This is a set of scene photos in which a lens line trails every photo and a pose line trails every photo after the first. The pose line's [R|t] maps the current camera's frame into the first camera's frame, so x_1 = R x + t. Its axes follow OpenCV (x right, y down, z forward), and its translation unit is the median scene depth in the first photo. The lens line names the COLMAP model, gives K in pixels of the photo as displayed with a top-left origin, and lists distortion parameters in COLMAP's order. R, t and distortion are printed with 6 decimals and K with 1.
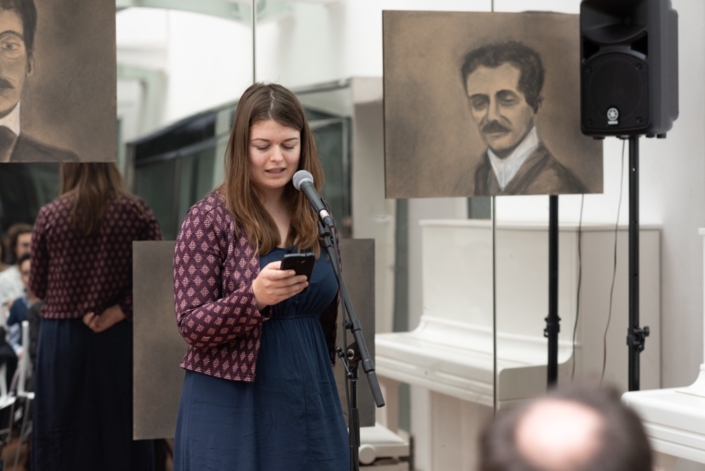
lens RADIAL K [[1701.5, 0, 345.5], [0, 1701.5, 235.8], [0, 0, 1]] dist [0.051639, 0.000000]
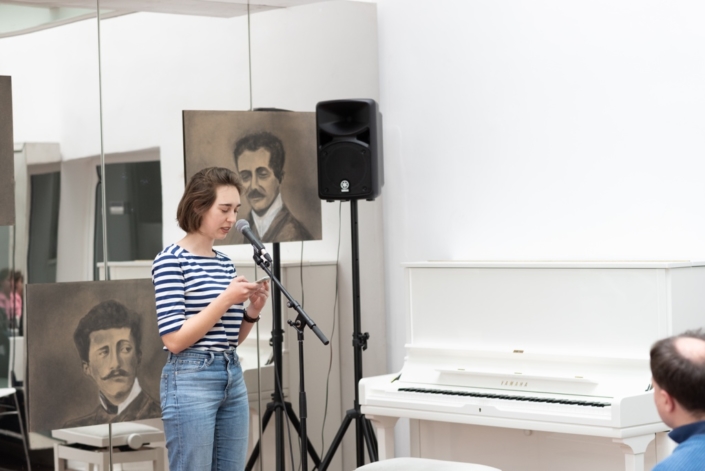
lens RADIAL K [[1701.5, 0, 358.4], [0, 1701.5, 232.8], [0, 0, 1]] dist [0.051639, 0.000000]
pose [[0.925849, -0.021594, 0.377275, -0.363741], [0.030478, 0.999381, -0.017594, -0.005248], [-0.376662, 0.027788, 0.925934, -0.318386]]
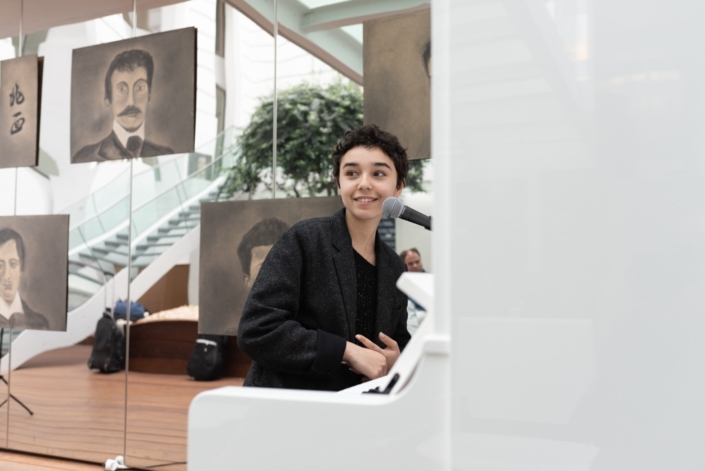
lens RADIAL K [[676.6, 0, 343.2], [0, 676.6, 236.3], [0, 0, 1]] dist [0.010768, 0.000000]
pose [[0.702582, -0.034747, -0.710753, 0.371933], [-0.025243, 0.996962, -0.073692, 0.070474], [0.711154, 0.069716, 0.699571, 0.627032]]
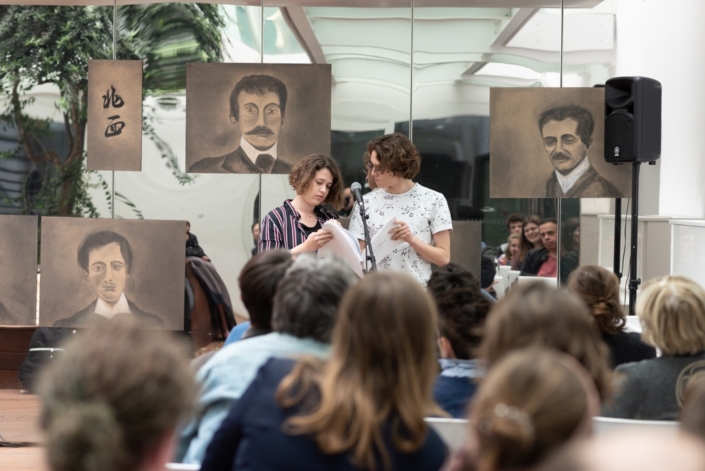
lens RADIAL K [[1701.5, 0, 356.6], [0, 1701.5, 235.3], [0, 0, 1]] dist [0.051639, 0.000000]
pose [[0.939216, 0.026703, -0.342286, 0.481218], [-0.027620, 0.999616, 0.002197, 0.015651], [0.342214, 0.007391, 0.939593, -0.647291]]
